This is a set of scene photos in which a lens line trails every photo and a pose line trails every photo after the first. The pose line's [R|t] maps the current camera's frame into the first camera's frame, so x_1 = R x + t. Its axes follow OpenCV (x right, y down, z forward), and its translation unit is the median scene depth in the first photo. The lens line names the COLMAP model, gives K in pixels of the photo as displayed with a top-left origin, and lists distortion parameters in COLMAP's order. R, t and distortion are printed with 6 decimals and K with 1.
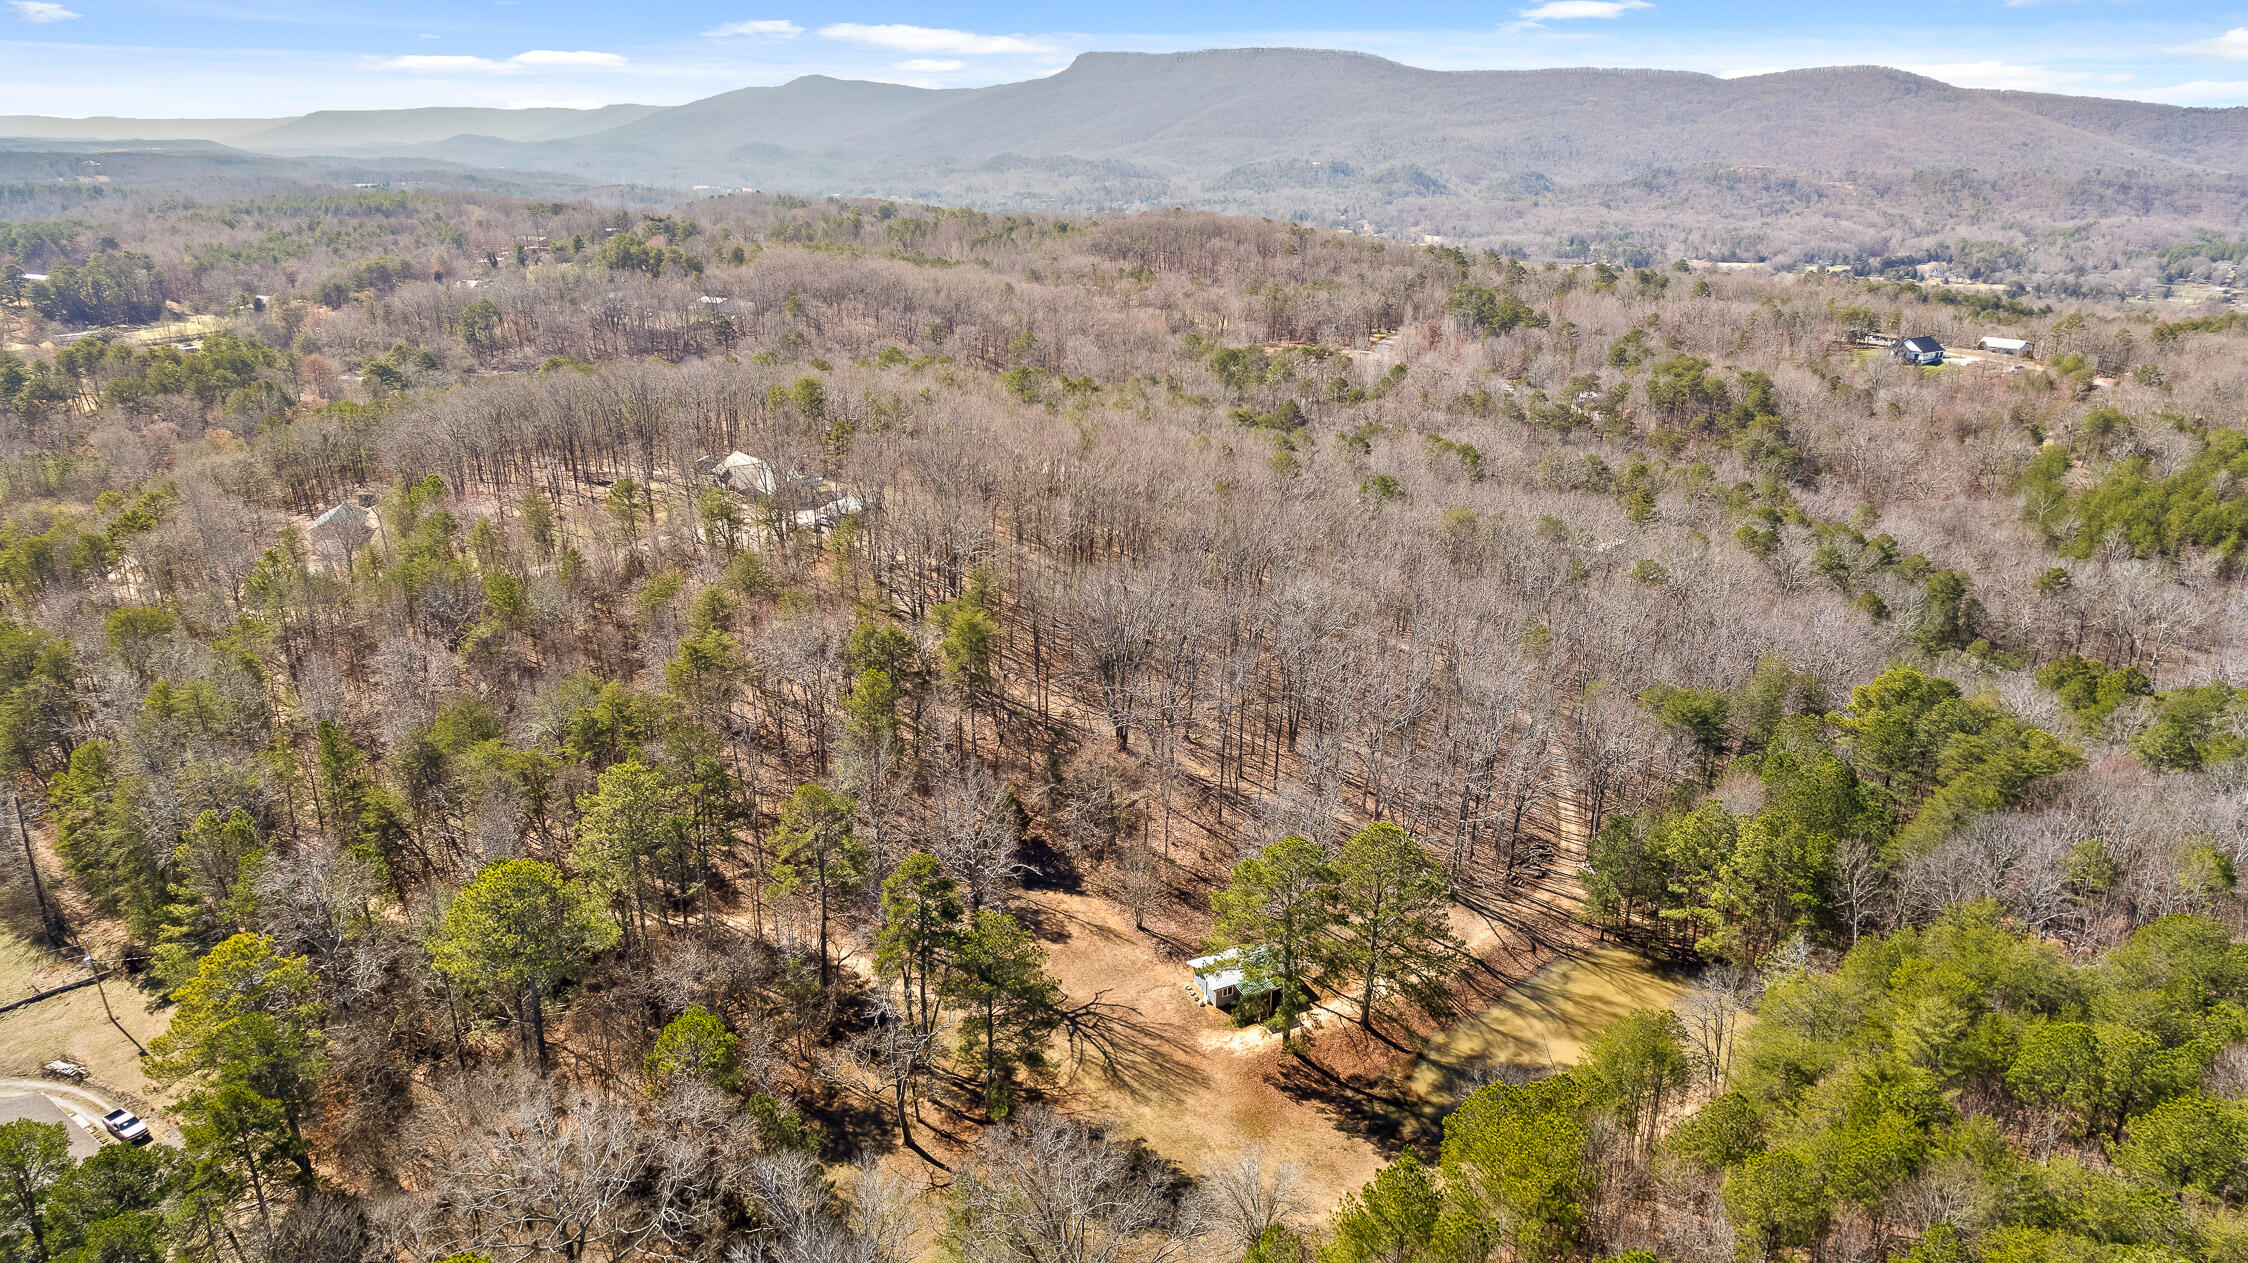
lens RADIAL K [[1453.0, 0, 1128.1], [0, 1453.0, 629.6], [0, 0, 1]] dist [-0.078136, 0.065983]
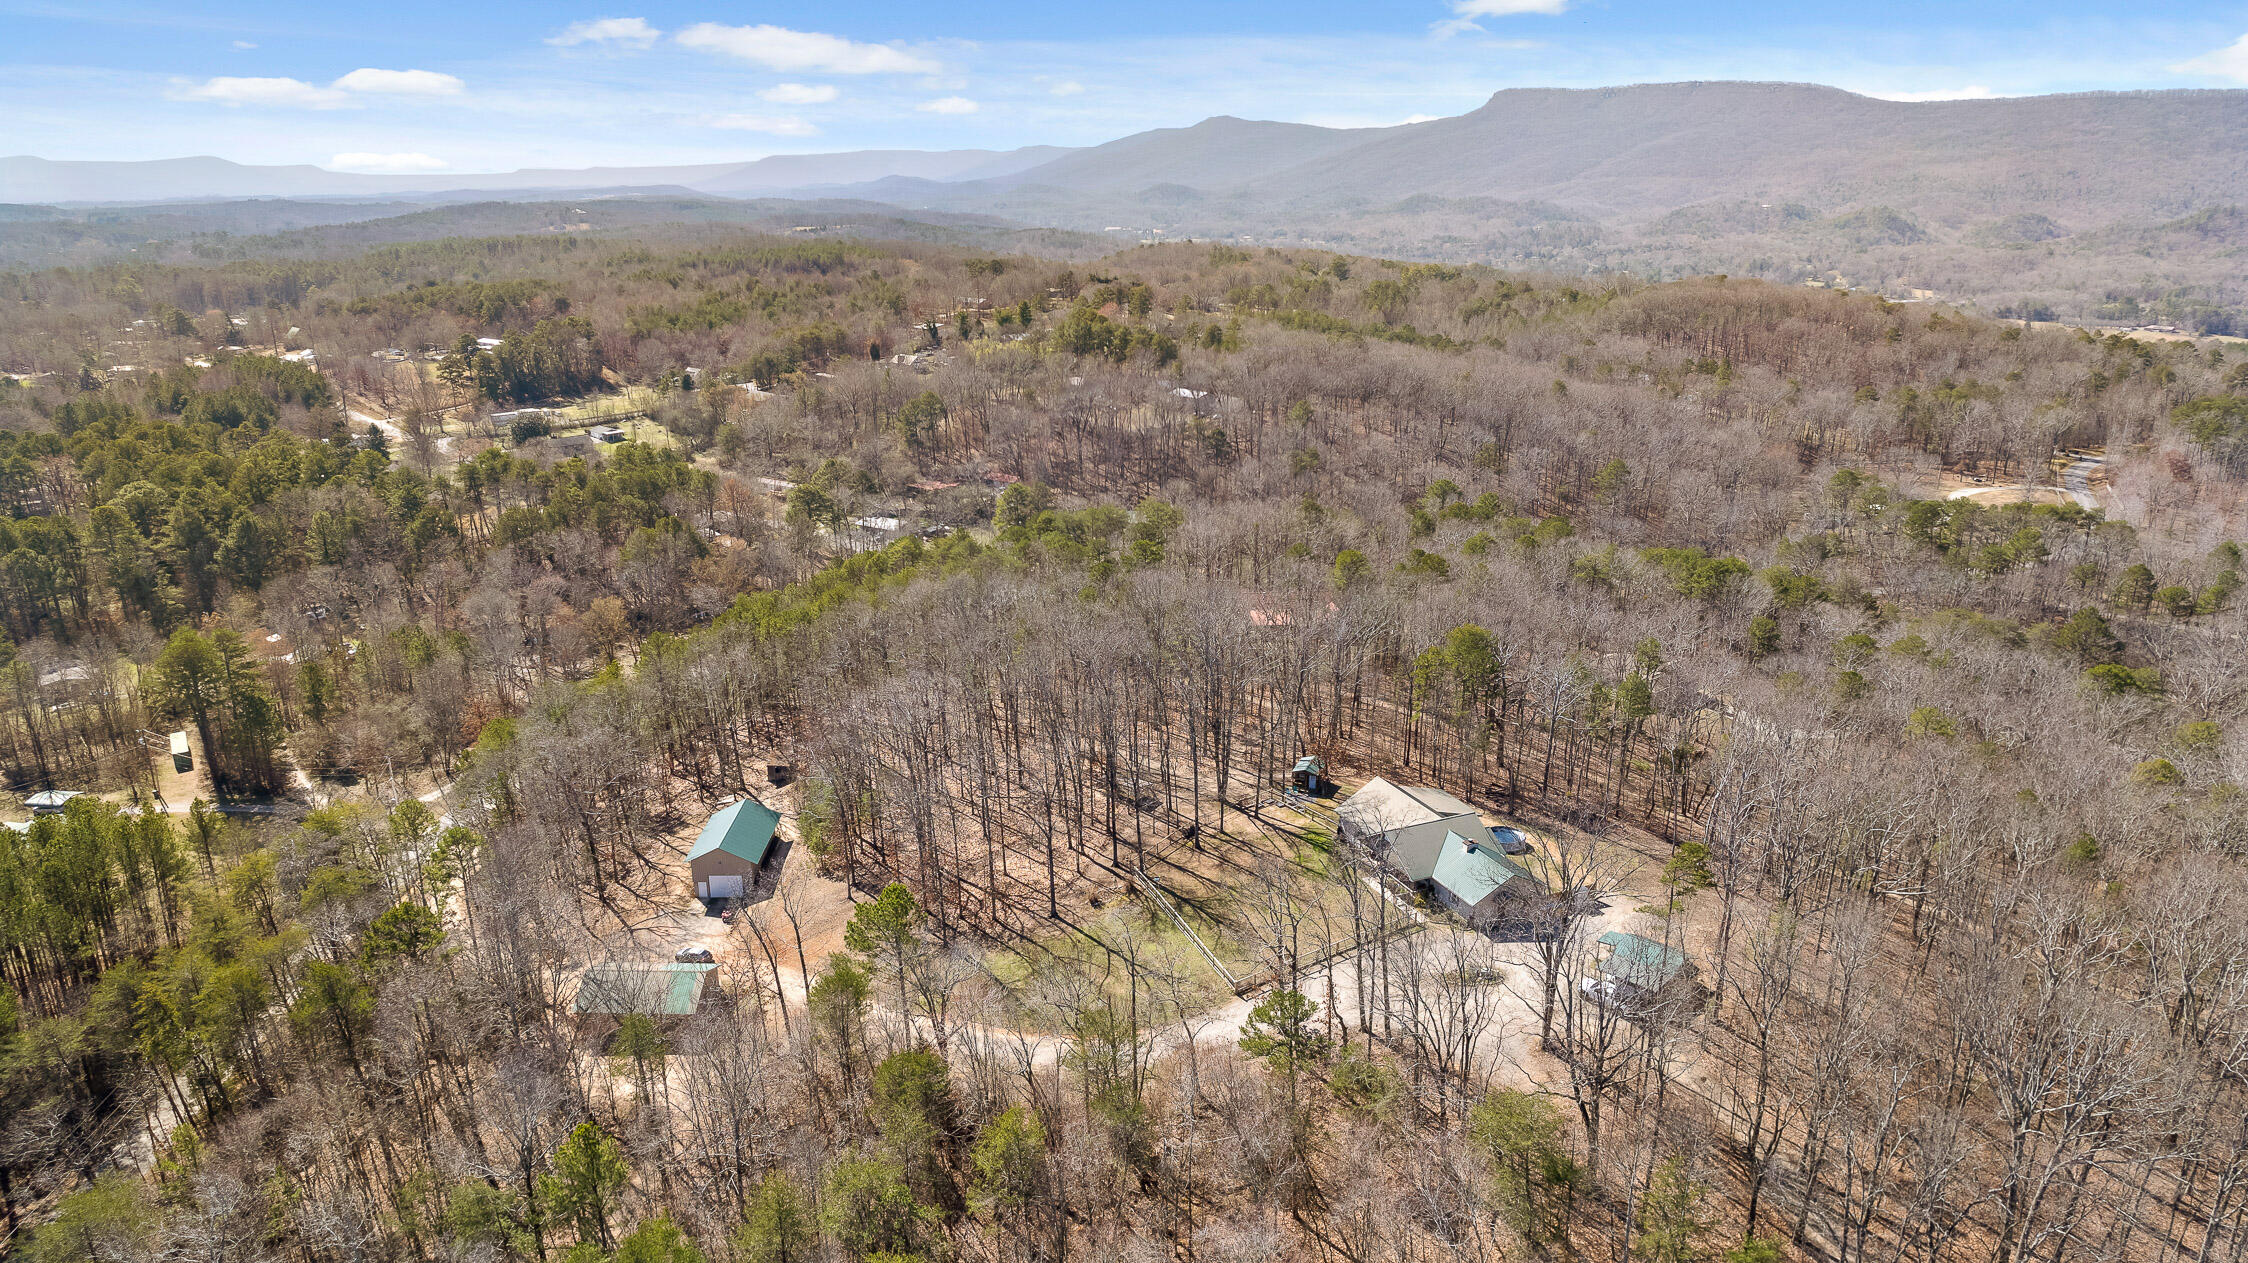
lens RADIAL K [[1453.0, 0, 1130.2], [0, 1453.0, 614.3], [0, 0, 1]] dist [-0.078136, 0.065983]
pose [[0.966957, 0.061300, -0.247462, -0.061097], [-0.069793, 0.997231, -0.025689, -0.044768], [0.245202, 0.042111, 0.968557, 0.110344]]
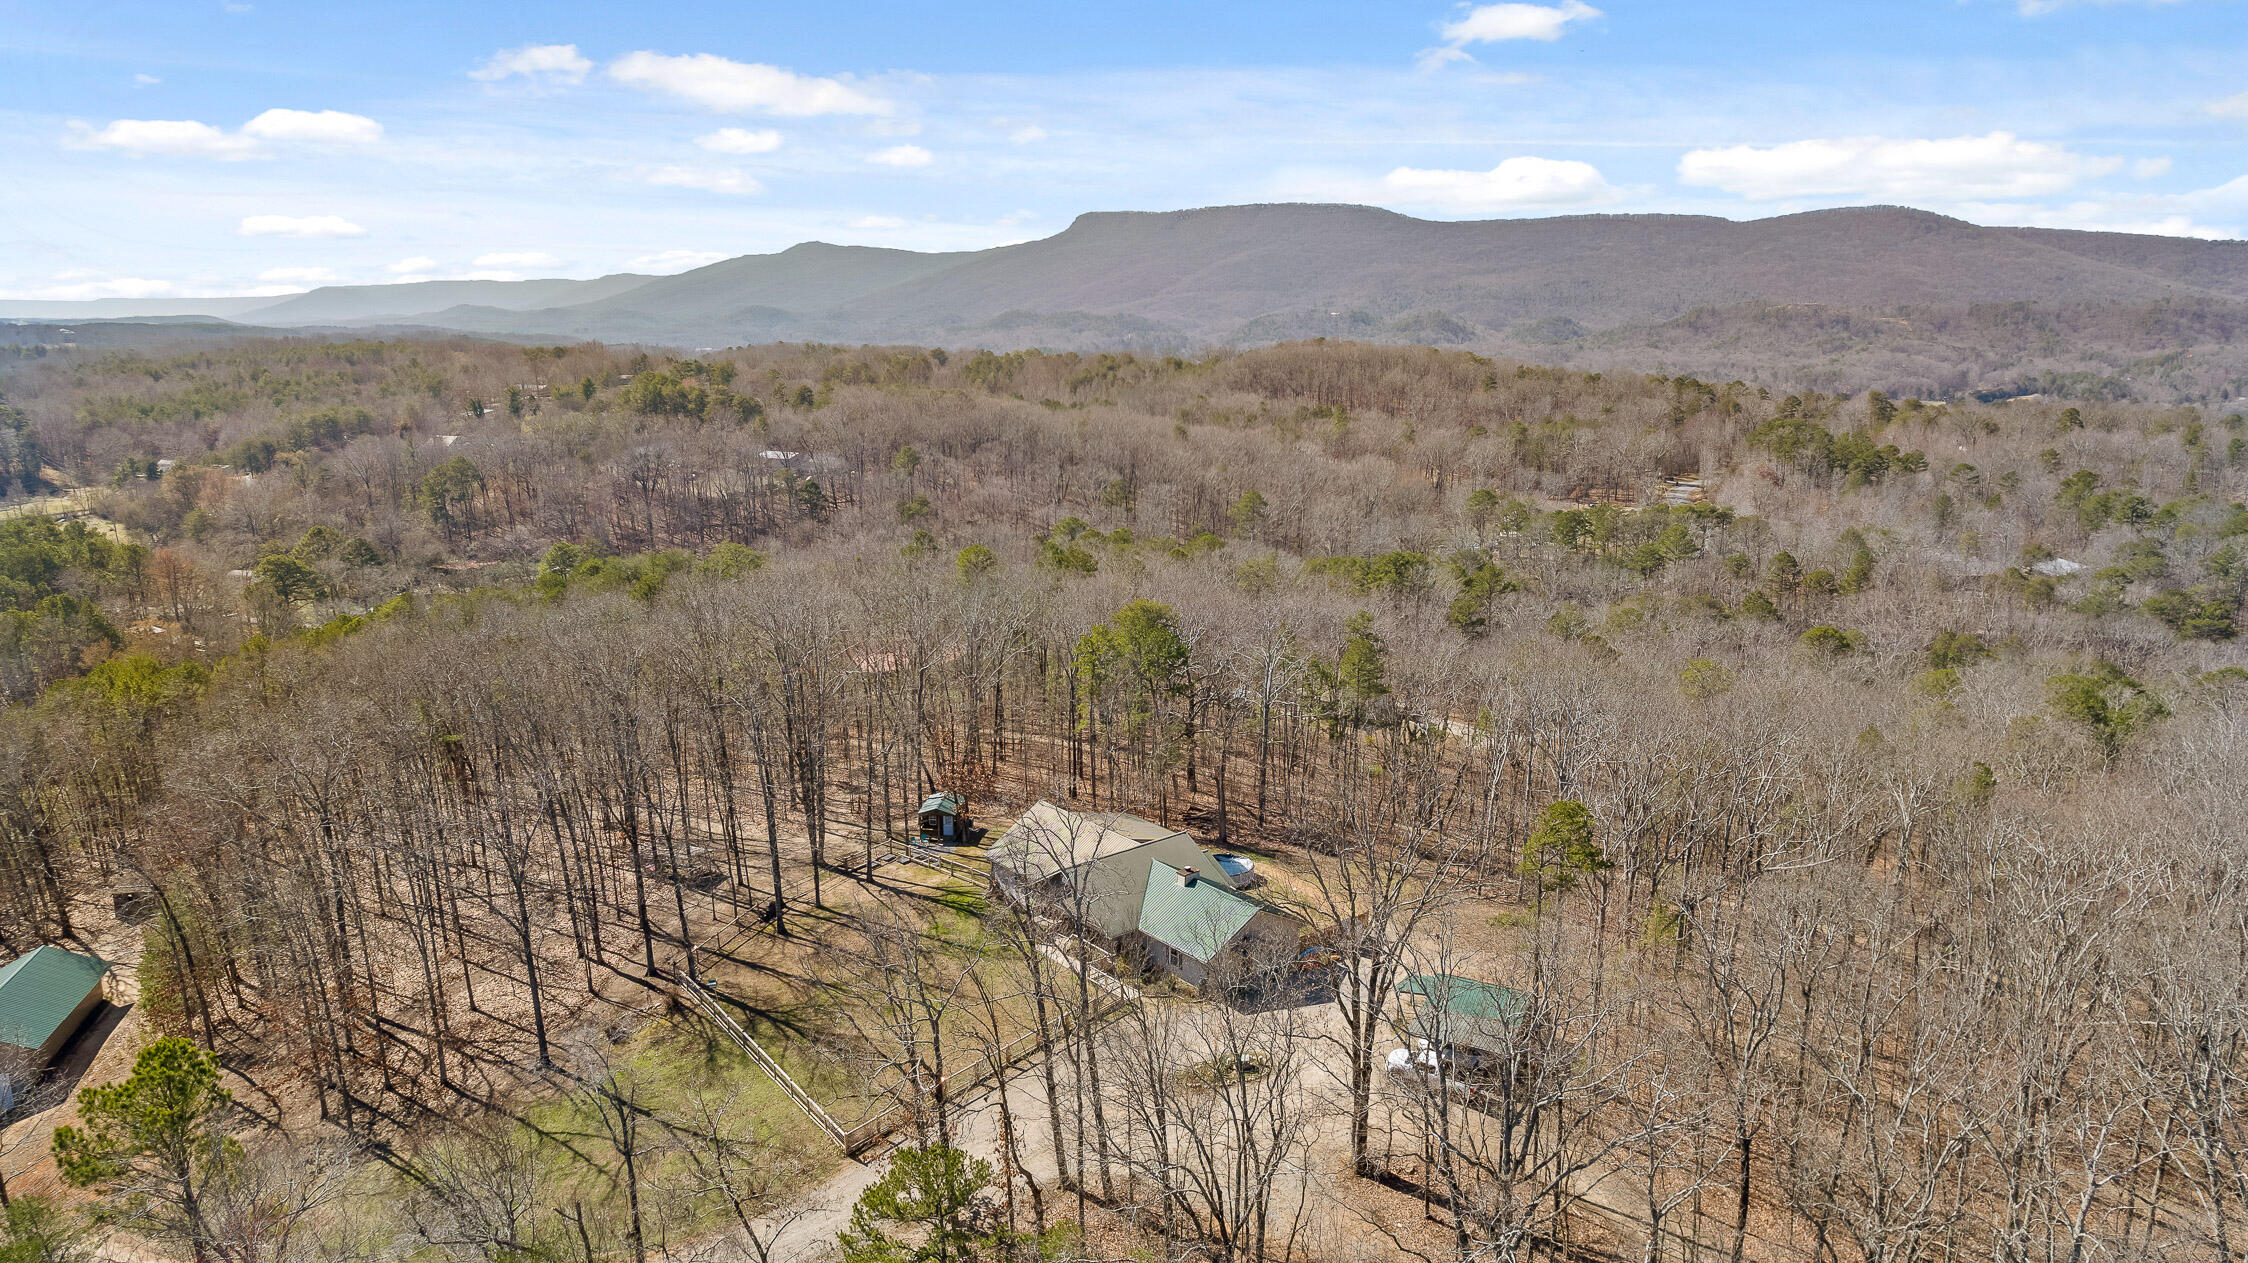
lens RADIAL K [[1453.0, 0, 1128.3], [0, 1453.0, 613.1], [0, 0, 1]] dist [-0.078136, 0.065983]
pose [[0.999758, -0.020596, 0.007784, -0.066843], [0.021361, 0.992993, -0.116223, -0.034441], [-0.005336, 0.116361, 0.993193, 0.159558]]
